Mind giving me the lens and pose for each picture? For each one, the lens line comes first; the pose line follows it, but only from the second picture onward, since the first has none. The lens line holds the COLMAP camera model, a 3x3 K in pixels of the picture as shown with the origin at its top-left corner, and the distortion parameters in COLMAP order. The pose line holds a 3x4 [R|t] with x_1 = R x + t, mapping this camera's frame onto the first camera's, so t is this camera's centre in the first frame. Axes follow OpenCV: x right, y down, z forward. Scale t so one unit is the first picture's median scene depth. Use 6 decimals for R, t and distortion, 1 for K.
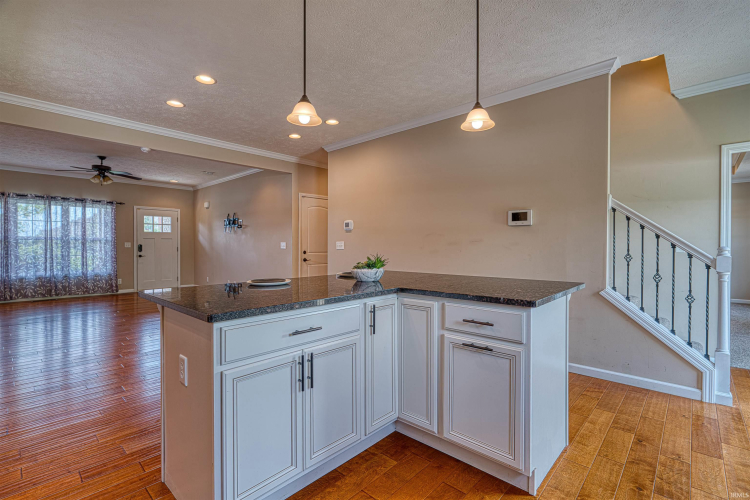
lens RADIAL K [[346.9, 0, 375.0], [0, 346.9, 250.0], [0, 0, 1]] dist [-0.000274, 0.000418]
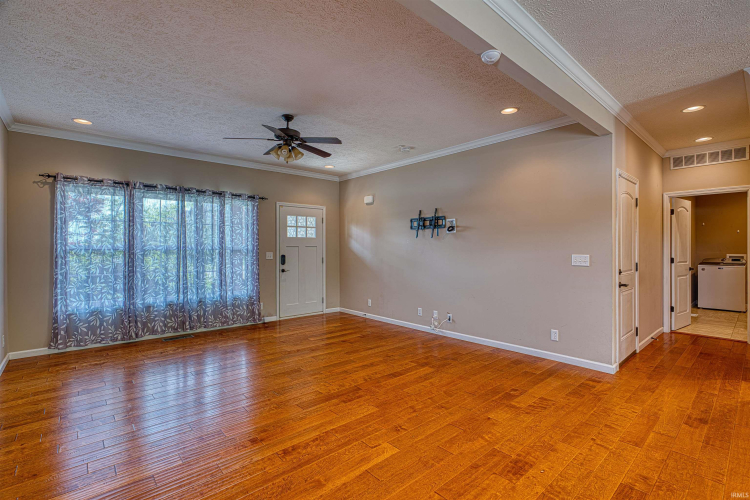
lens RADIAL K [[346.9, 0, 375.0], [0, 346.9, 250.0], [0, 0, 1]] dist [-0.000274, 0.000418]
pose [[0.994816, -0.003009, -0.101645, -0.462323], [0.002148, 0.999961, -0.008580, -0.021617], [0.101667, 0.008317, 0.994784, 0.330181]]
